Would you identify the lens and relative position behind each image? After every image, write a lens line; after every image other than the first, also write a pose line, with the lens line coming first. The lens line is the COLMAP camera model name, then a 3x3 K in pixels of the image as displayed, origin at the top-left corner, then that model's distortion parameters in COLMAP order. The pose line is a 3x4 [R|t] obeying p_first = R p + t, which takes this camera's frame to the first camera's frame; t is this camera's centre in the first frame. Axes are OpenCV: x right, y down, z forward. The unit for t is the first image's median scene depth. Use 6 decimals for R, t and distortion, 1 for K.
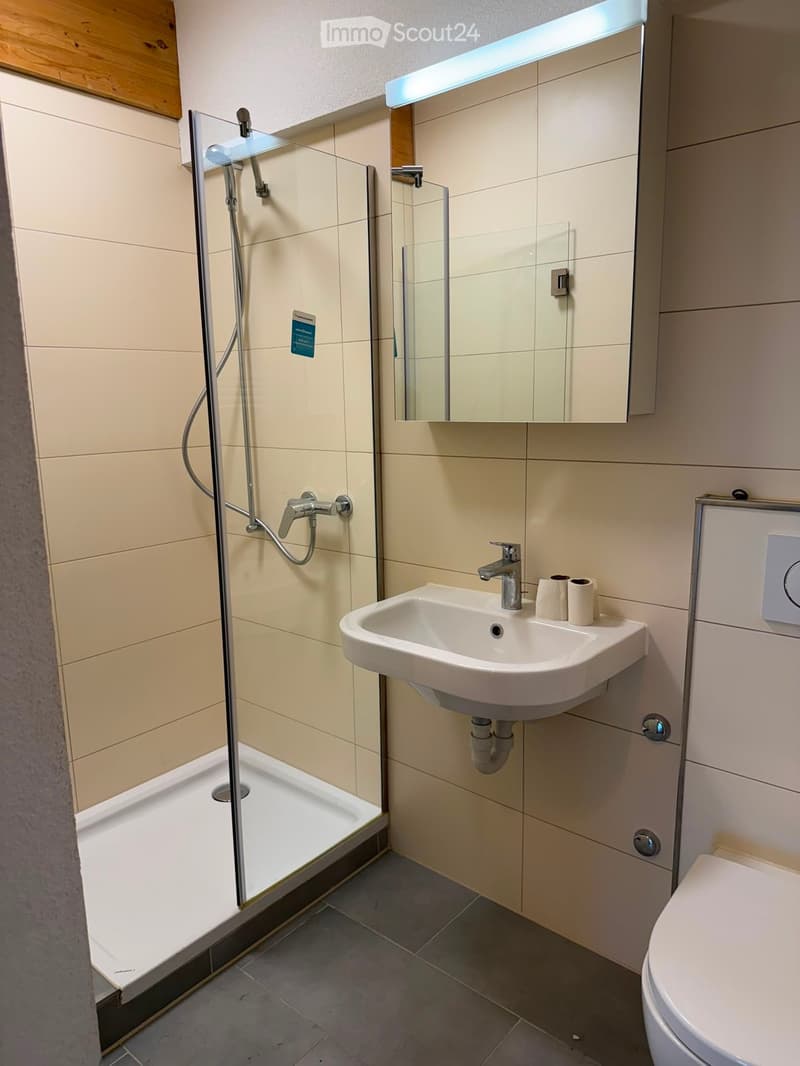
lens RADIAL K [[754.6, 0, 397.2], [0, 754.6, 534.6], [0, 0, 1]] dist [0.091040, -0.117762]
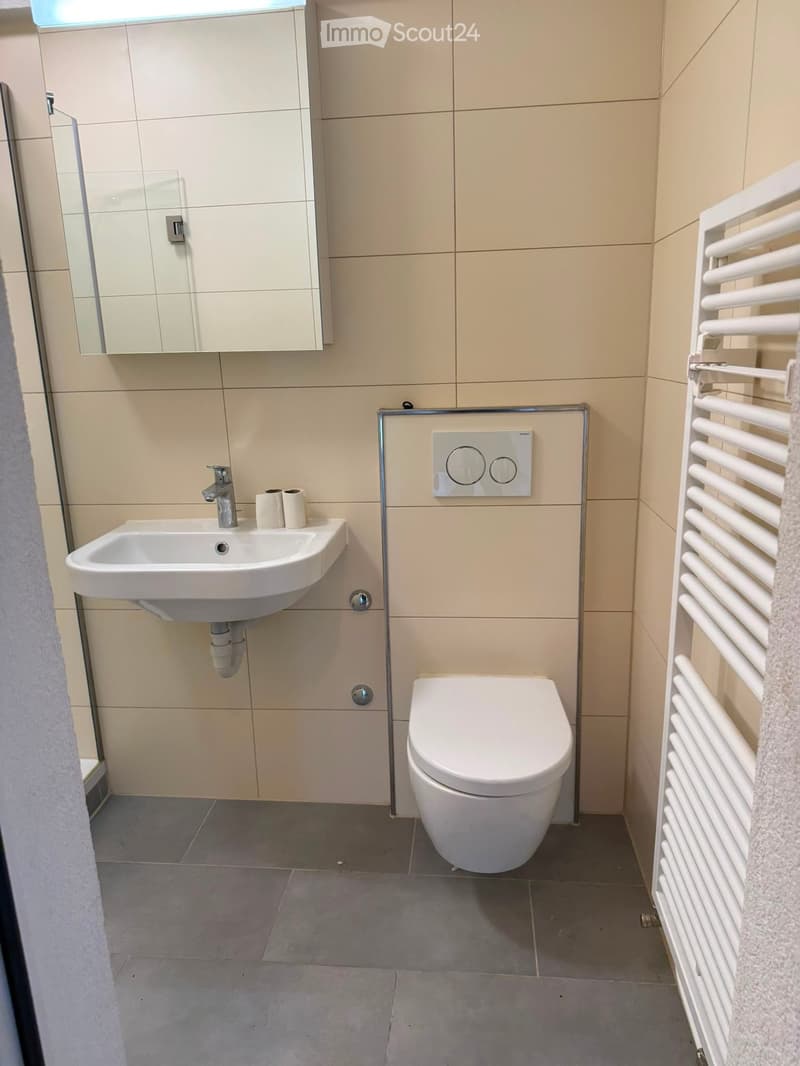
lens RADIAL K [[754.6, 0, 397.2], [0, 754.6, 534.6], [0, 0, 1]] dist [0.091040, -0.117762]
pose [[0.815919, -0.144424, 0.559838, -0.271250], [0.120212, 0.989514, 0.080070, 0.051070], [-0.565532, 0.001968, 0.824724, -0.045429]]
